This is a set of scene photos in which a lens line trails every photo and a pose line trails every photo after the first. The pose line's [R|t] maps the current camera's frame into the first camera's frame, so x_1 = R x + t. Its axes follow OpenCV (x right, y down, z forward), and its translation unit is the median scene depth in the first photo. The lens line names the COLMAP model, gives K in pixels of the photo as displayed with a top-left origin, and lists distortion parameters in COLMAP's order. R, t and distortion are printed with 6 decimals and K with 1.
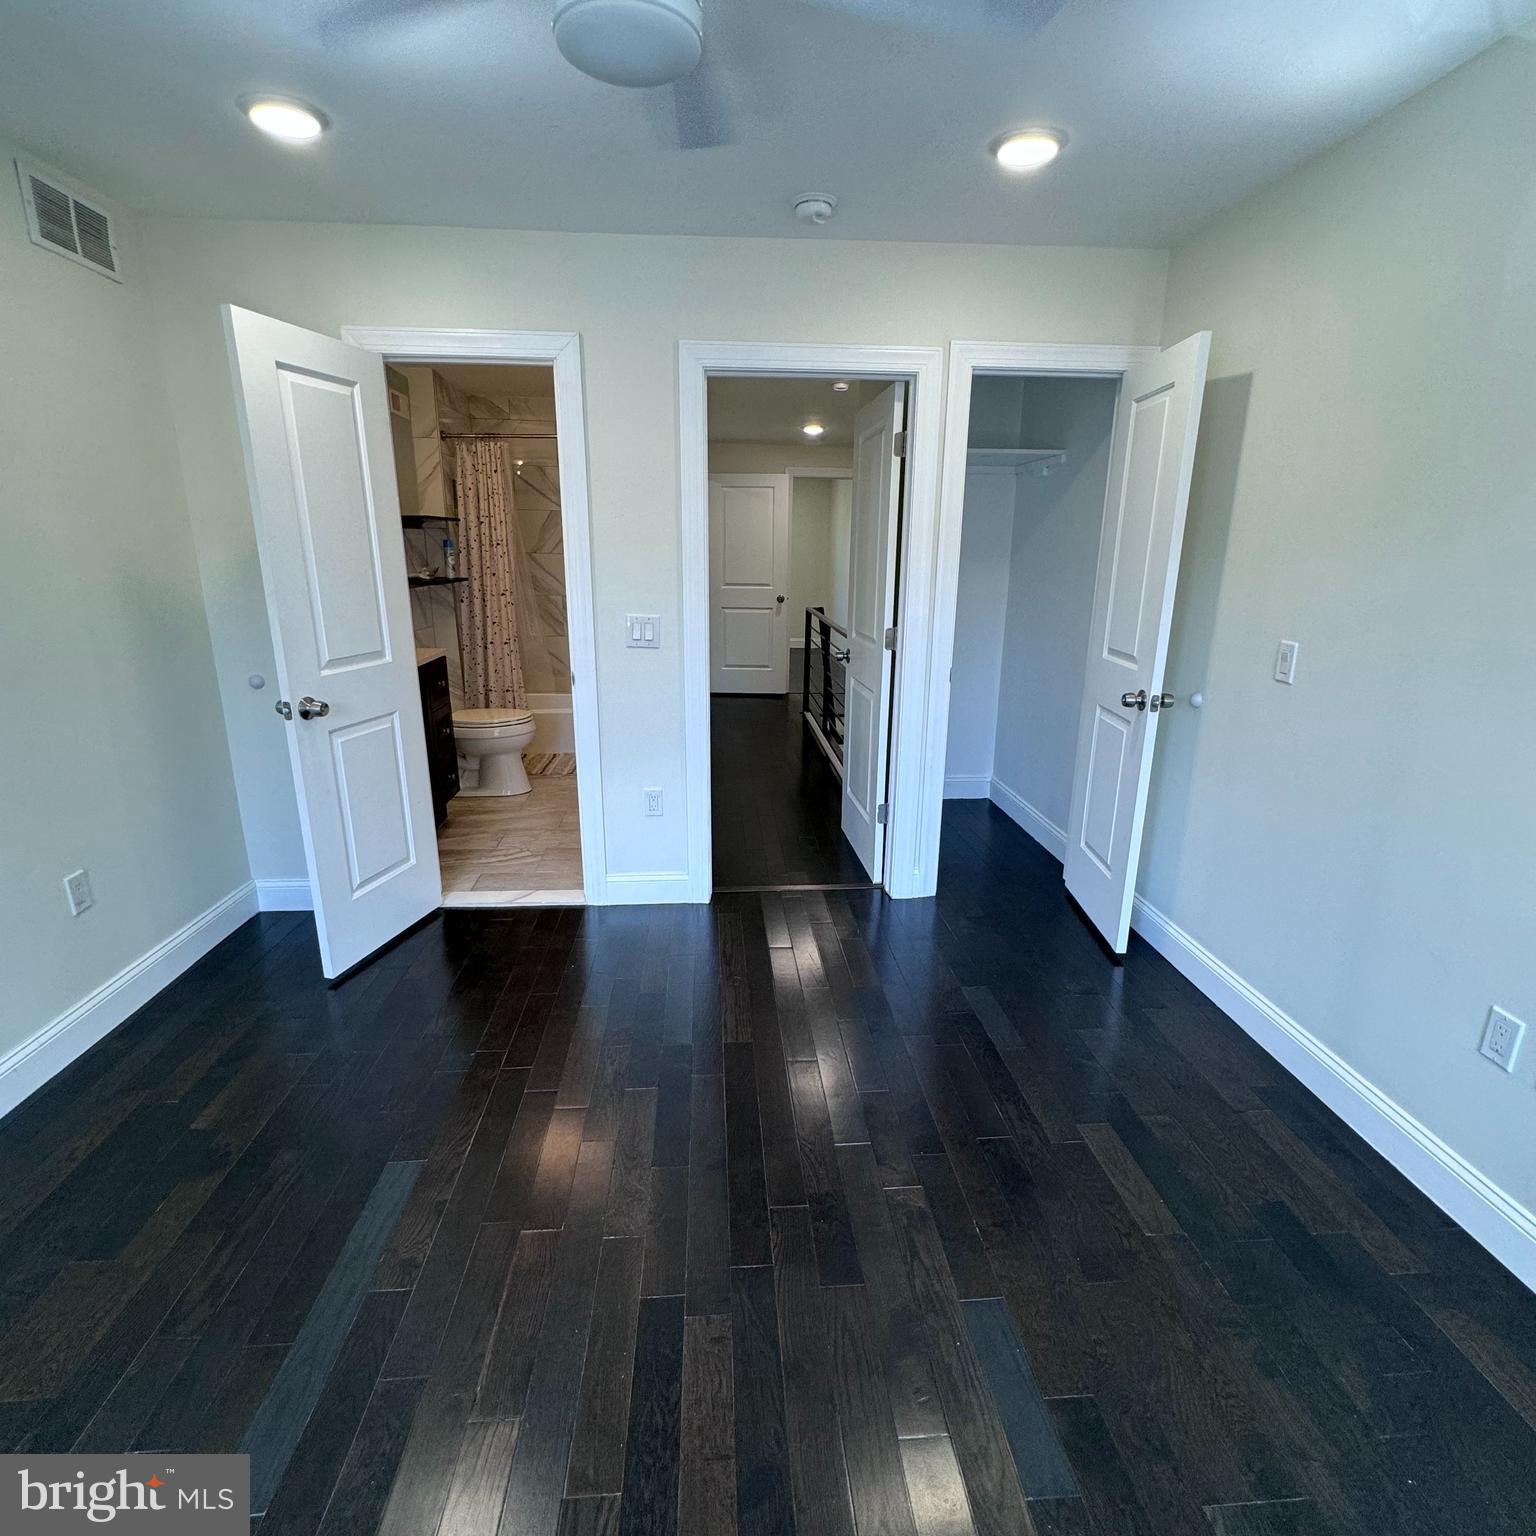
lens RADIAL K [[815.3, 0, 776.7], [0, 815.3, 771.0], [0, 0, 1]] dist [-0.003566, 0.001476]
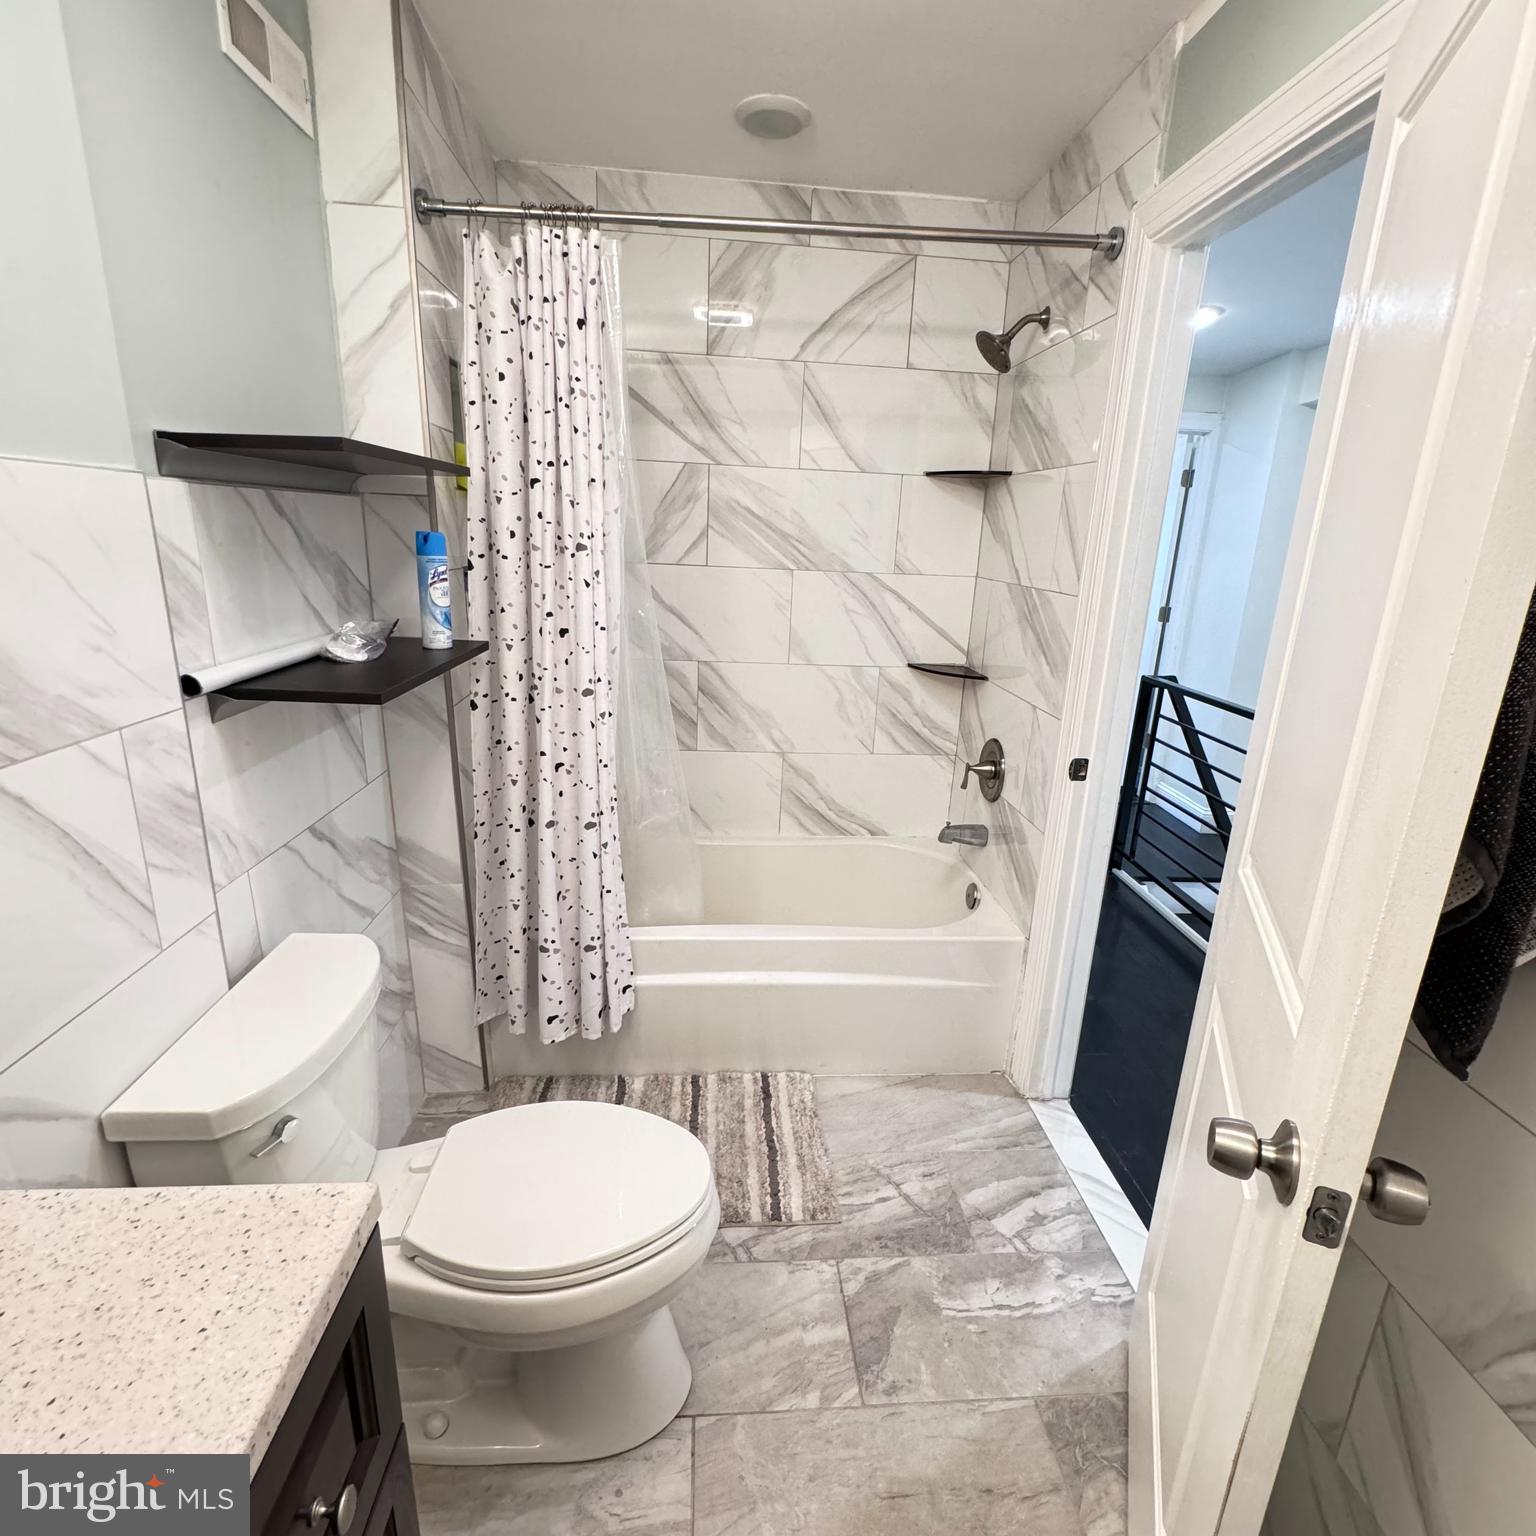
lens RADIAL K [[815.3, 0, 762.0], [0, 815.3, 770.8], [0, 0, 1]] dist [-0.003566, 0.001476]
pose [[0.999657, 0.025717, -0.004918, -0.261475], [-0.025612, 0.999465, 0.020320, -0.193400], [0.005438, -0.020187, 0.999781, 0.657390]]
